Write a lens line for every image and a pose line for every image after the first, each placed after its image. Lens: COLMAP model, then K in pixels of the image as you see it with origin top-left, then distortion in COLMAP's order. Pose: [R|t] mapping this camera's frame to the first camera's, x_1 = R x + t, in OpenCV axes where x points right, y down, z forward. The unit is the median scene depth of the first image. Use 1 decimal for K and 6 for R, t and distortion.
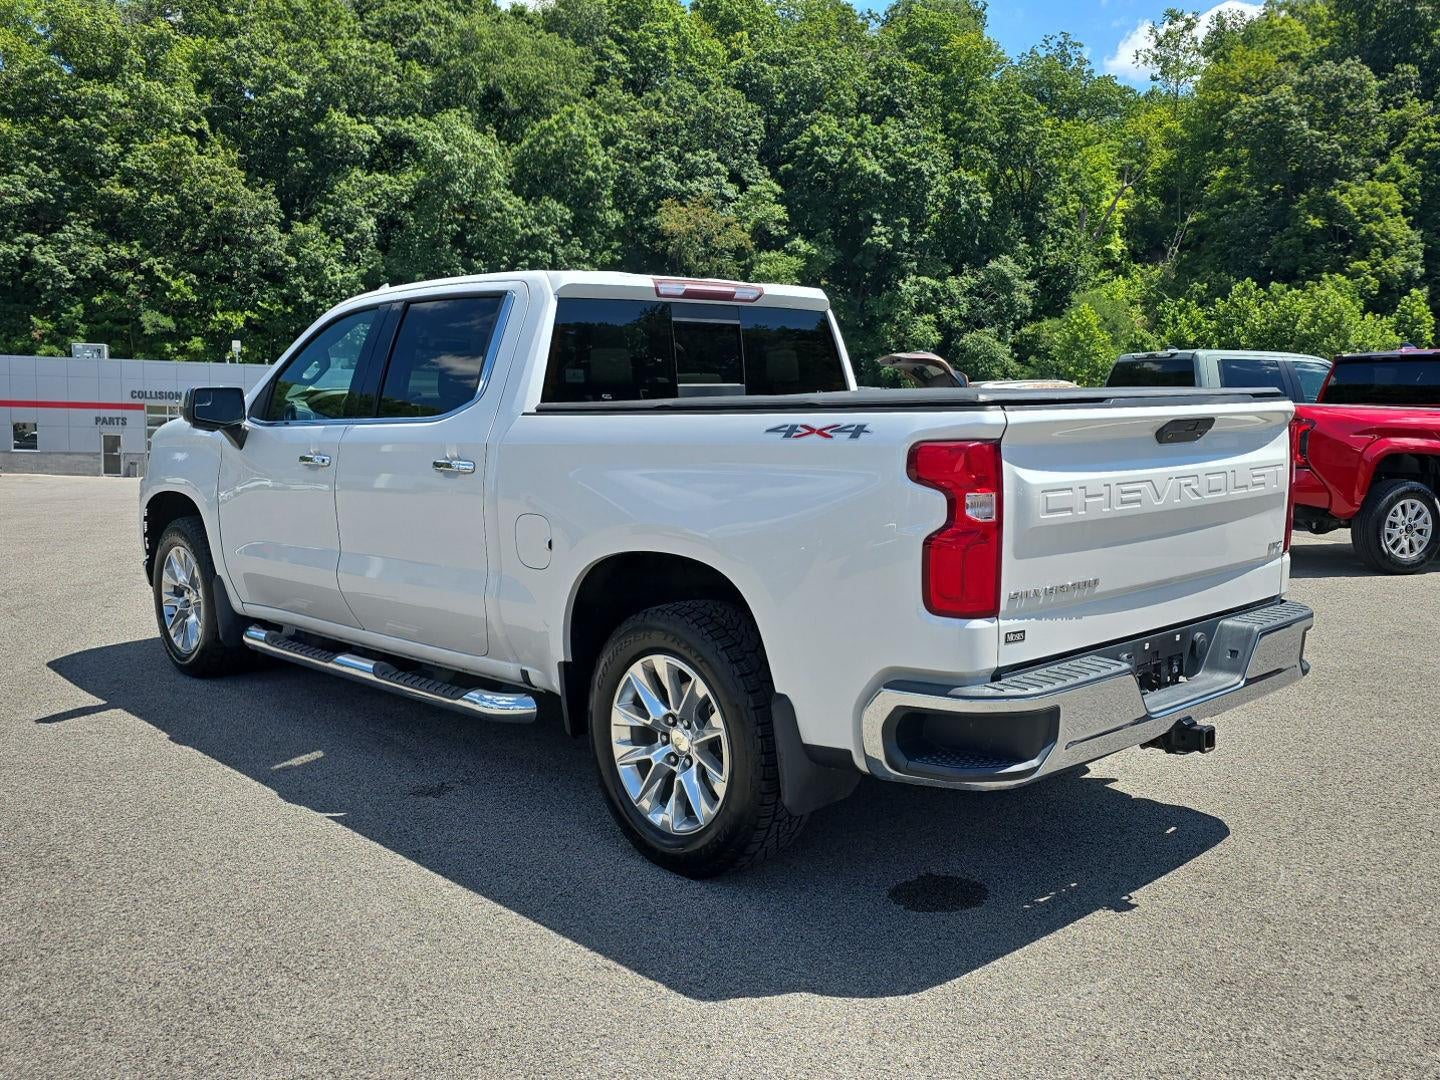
lens RADIAL K [[1333.1, 0, 761.5], [0, 1333.1, 544.9], [0, 0, 1]] dist [0.018072, 0.000000]
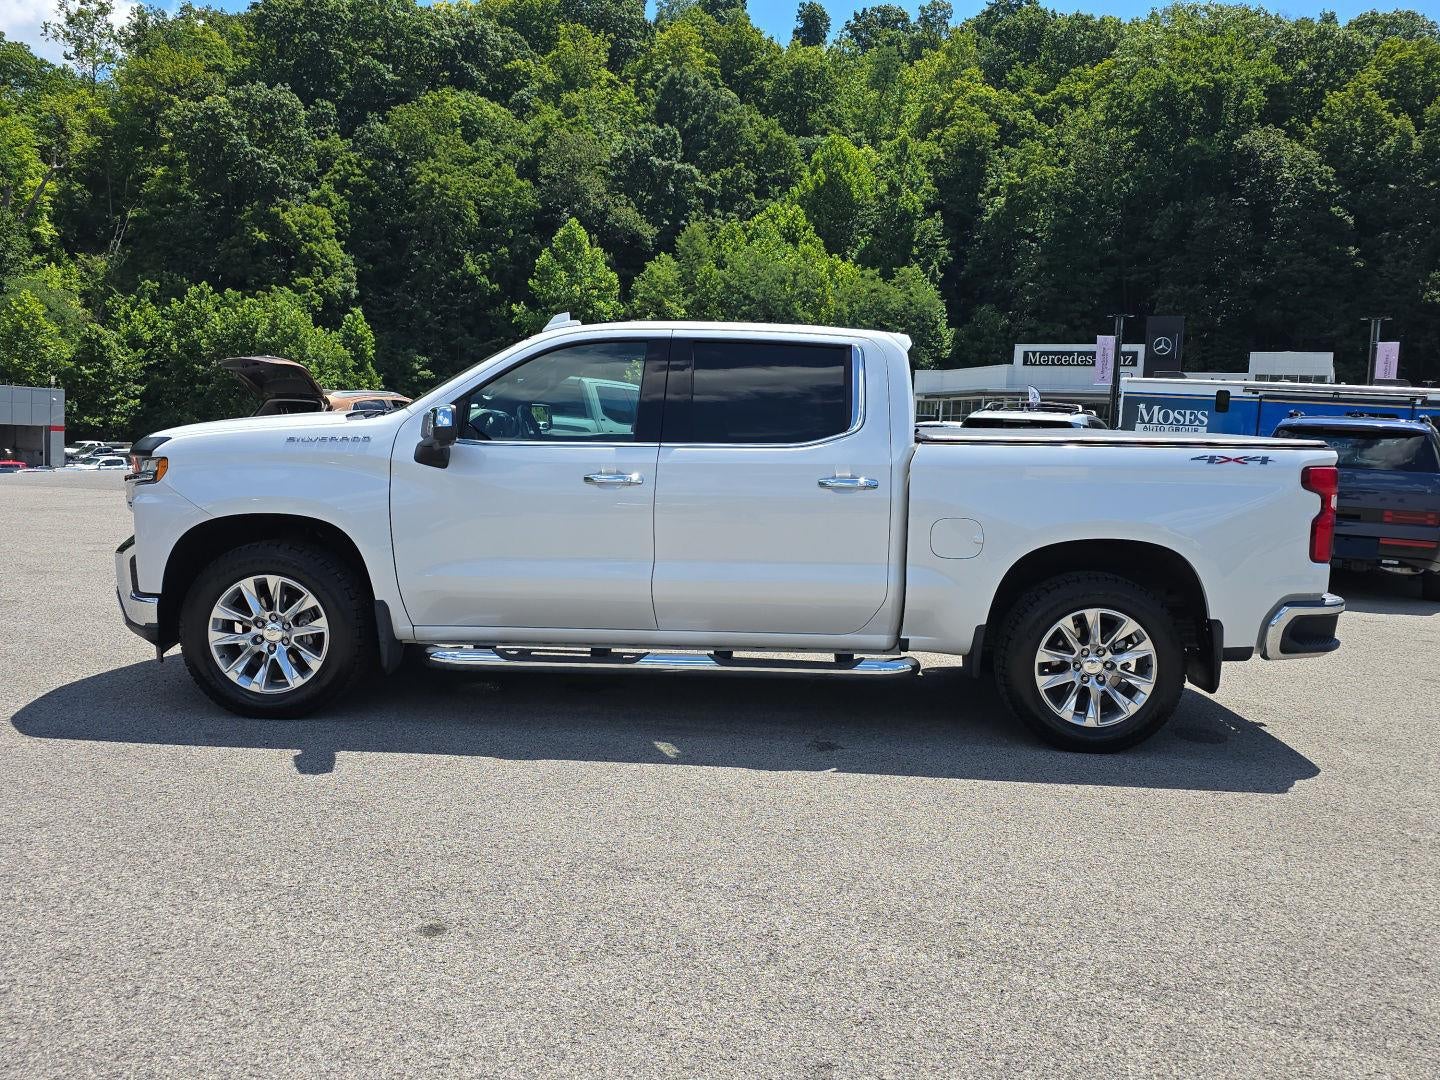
lens RADIAL K [[1333.1, 0, 730.6], [0, 1333.1, 542.3], [0, 0, 1]] dist [0.018072, 0.000000]
pose [[0.687390, -0.039706, 0.725202, -0.102385], [0.041351, 0.999024, 0.015503, -0.002144], [-0.725110, 0.019331, 0.688362, 0.019253]]
